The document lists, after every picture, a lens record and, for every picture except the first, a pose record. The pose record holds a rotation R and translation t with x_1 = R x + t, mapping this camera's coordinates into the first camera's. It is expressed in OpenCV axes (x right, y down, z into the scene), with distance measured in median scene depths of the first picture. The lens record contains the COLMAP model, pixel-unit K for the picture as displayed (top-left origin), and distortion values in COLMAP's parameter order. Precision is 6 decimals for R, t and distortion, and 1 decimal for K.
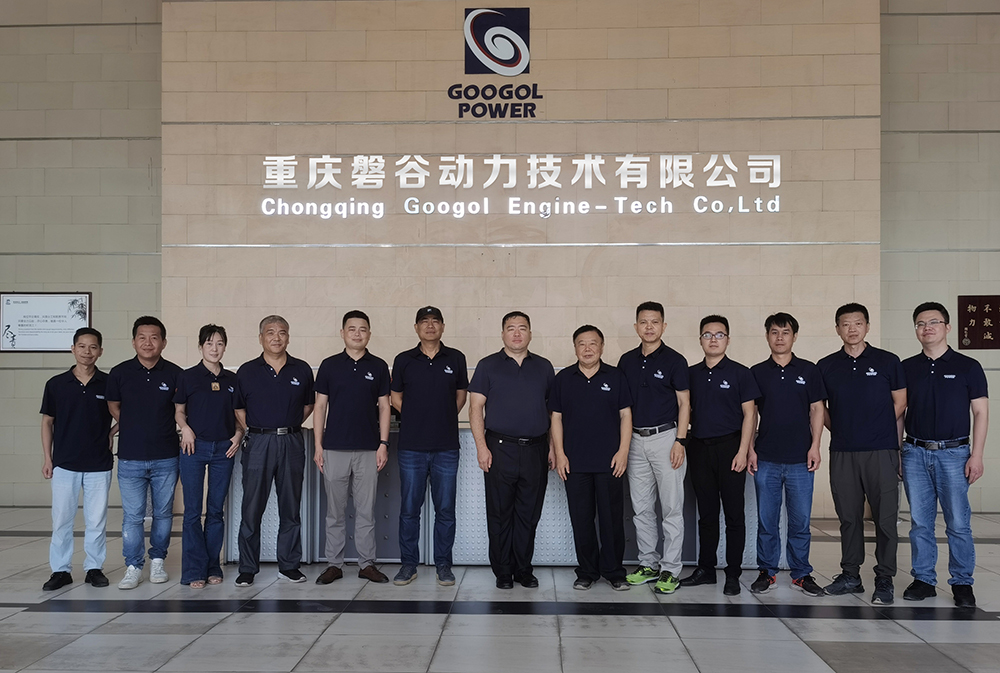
lens RADIAL K [[996.0, 0, 500.0], [0, 996.0, 336.5], [0, 0, 1]] dist [-0.007135, 0.010570]
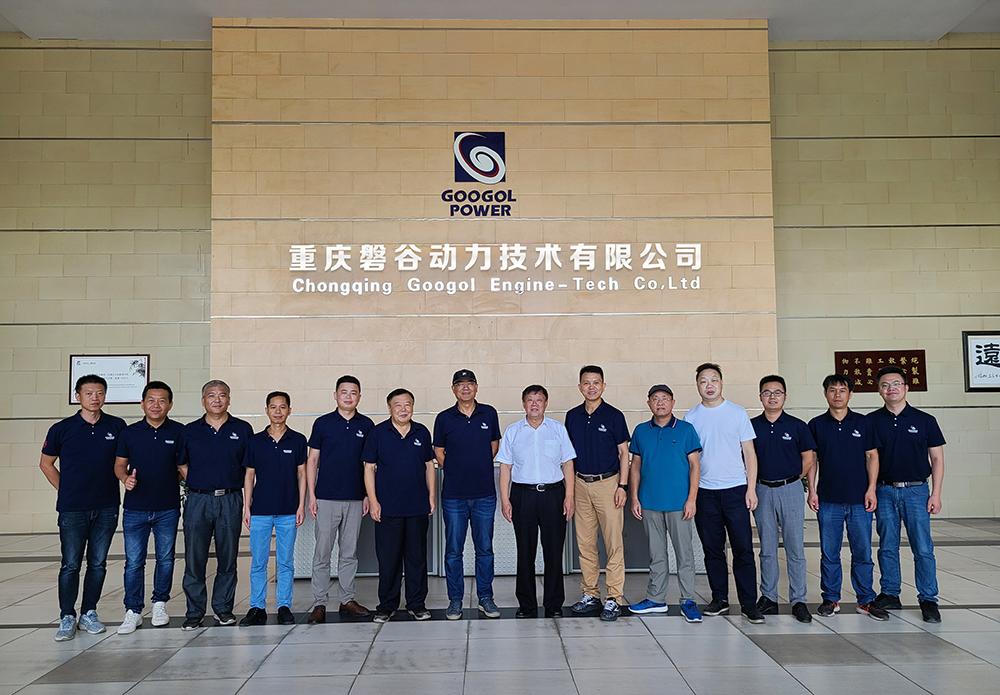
lens RADIAL K [[869.0, 0, 500.0], [0, 869.0, 347.5], [0, 0, 1]] dist [-0.002015, -0.001244]
pose [[0.999025, -0.004754, 0.043896, -0.026923], [0.007247, 0.998358, -0.056826, 0.012189], [-0.043553, 0.057088, 0.997419, -0.102486]]
